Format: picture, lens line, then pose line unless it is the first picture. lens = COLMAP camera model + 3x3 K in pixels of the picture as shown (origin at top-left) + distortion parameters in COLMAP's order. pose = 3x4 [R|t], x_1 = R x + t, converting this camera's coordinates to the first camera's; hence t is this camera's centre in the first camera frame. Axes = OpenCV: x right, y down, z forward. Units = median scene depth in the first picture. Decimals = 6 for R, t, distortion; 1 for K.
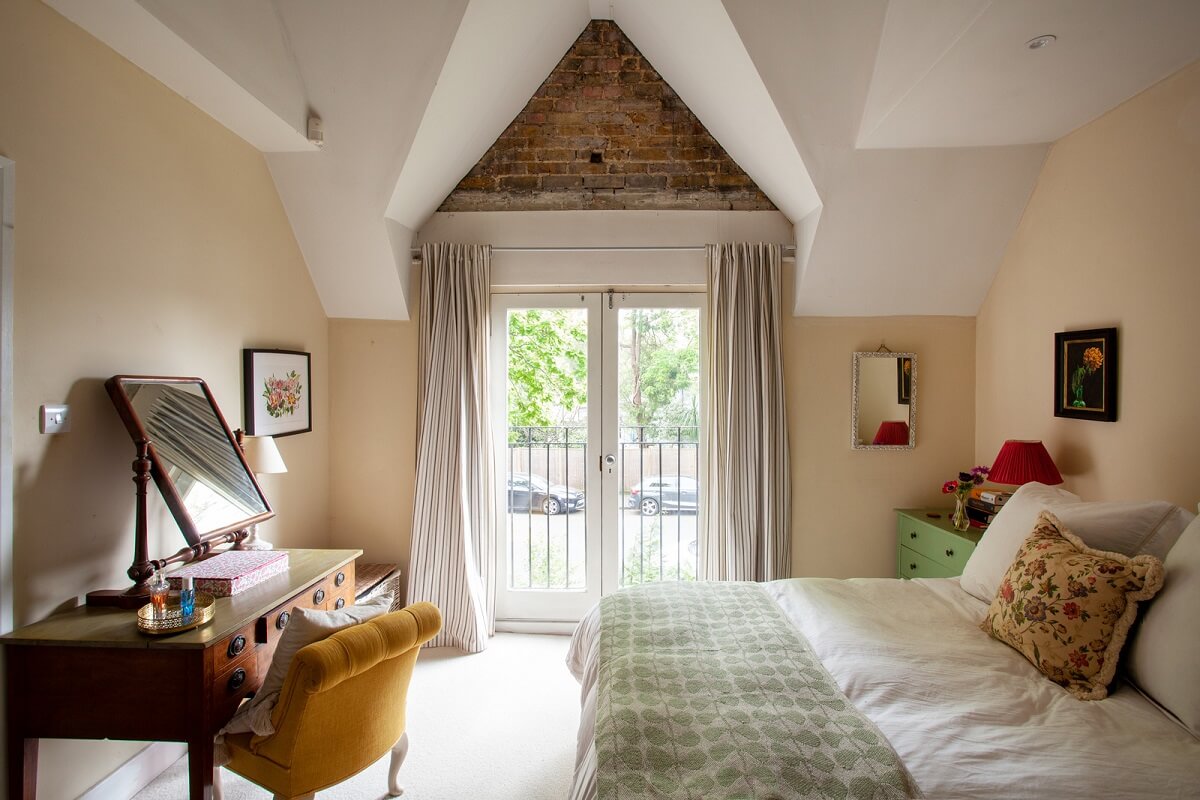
lens RADIAL K [[610.6, 0, 600.7], [0, 610.6, 414.7], [0, 0, 1]] dist [-0.004457, -0.000497]
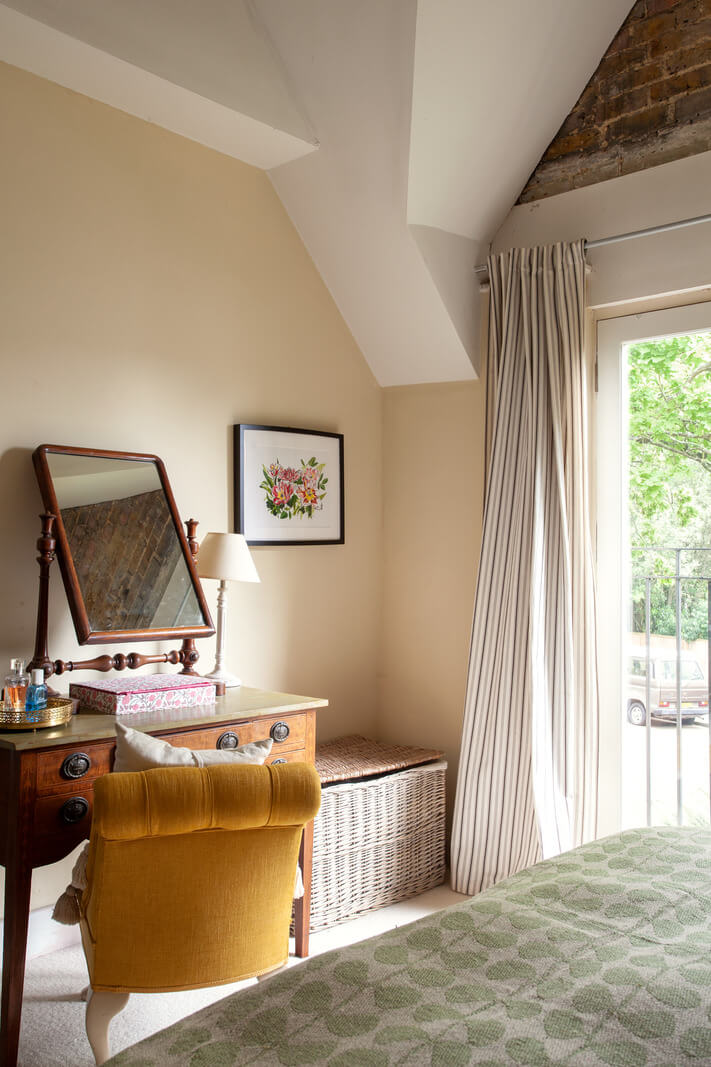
lens RADIAL K [[969.2, 0, 355.5], [0, 969.2, 533.5], [0, 0, 1]] dist [-0.003257, 0.088753]
pose [[0.749497, 0.000045, -0.662008, 0.310938], [-0.042430, 0.997947, -0.047969, 0.073853], [0.660647, 0.064042, 0.747960, 0.166918]]
